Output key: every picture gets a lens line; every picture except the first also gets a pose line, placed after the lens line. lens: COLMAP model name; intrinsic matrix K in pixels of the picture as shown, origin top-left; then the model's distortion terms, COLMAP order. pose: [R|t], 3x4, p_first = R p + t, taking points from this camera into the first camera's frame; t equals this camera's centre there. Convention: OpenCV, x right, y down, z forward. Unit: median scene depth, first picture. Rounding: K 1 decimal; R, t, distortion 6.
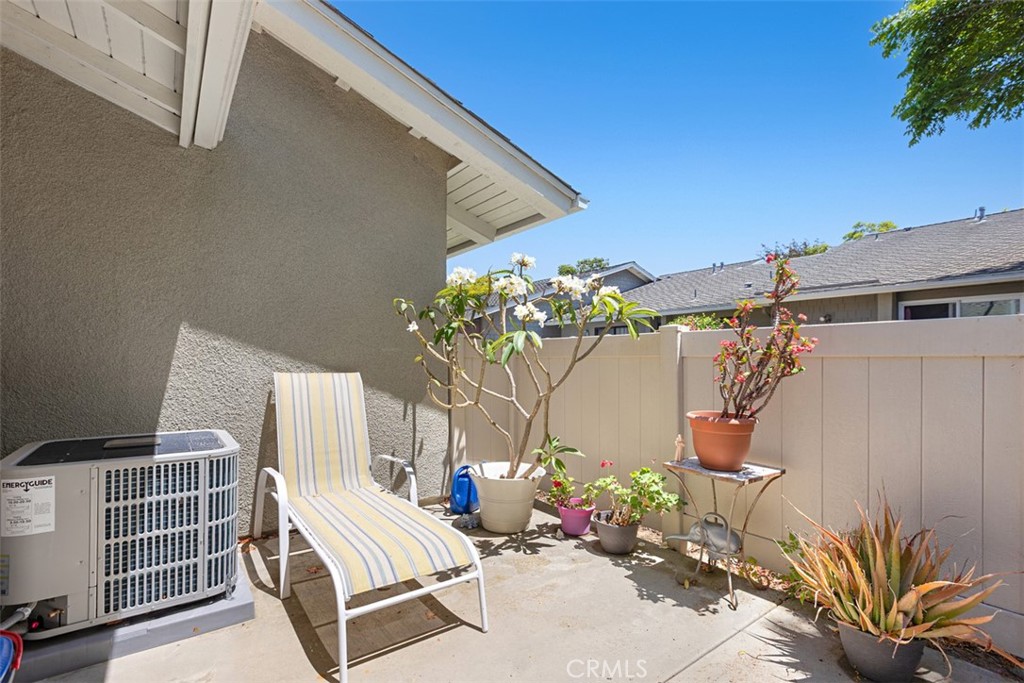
lens RADIAL K [[457.8, 0, 525.6], [0, 457.8, 362.1], [0, 0, 1]] dist [0.001767, -0.000759]
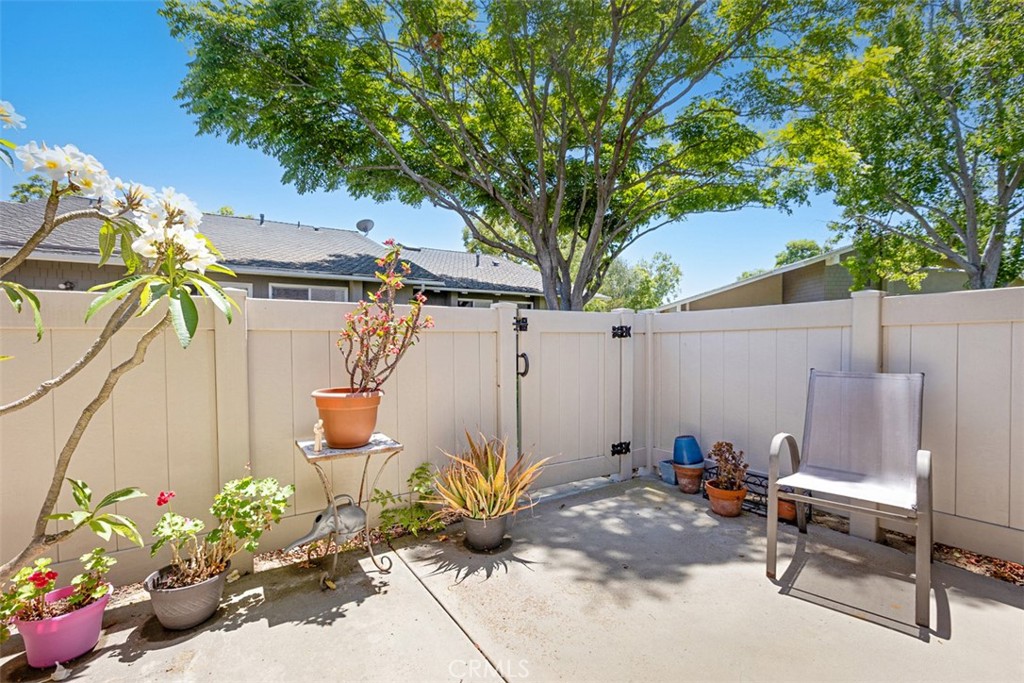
lens RADIAL K [[457.8, 0, 497.9], [0, 457.8, 340.4], [0, 0, 1]] dist [0.001767, -0.000759]
pose [[0.090802, -0.010738, 0.995811, -0.433293], [0.004443, 0.999936, 0.010378, 0.000678], [-0.995859, 0.003482, 0.090844, 0.511079]]
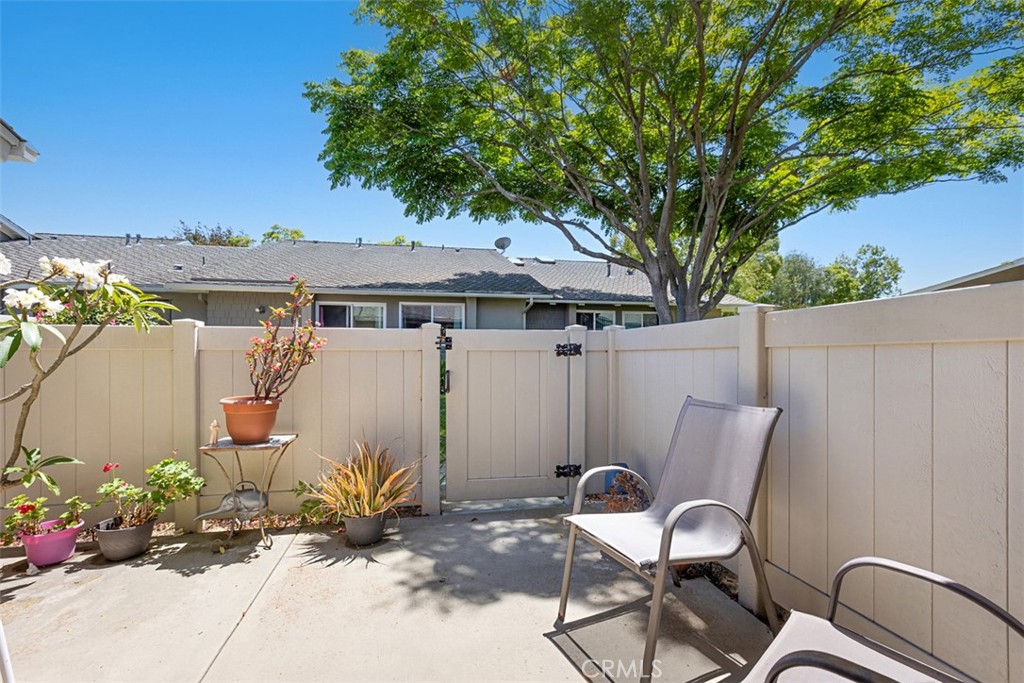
lens RADIAL K [[457.8, 0, 505.1], [0, 457.8, 341.3], [0, 0, 1]] dist [0.001767, -0.000759]
pose [[0.444371, 0.007539, 0.895811, -0.314333], [0.002765, 0.999948, -0.009787, -0.019865], [-0.895838, 0.006826, 0.444327, -0.125216]]
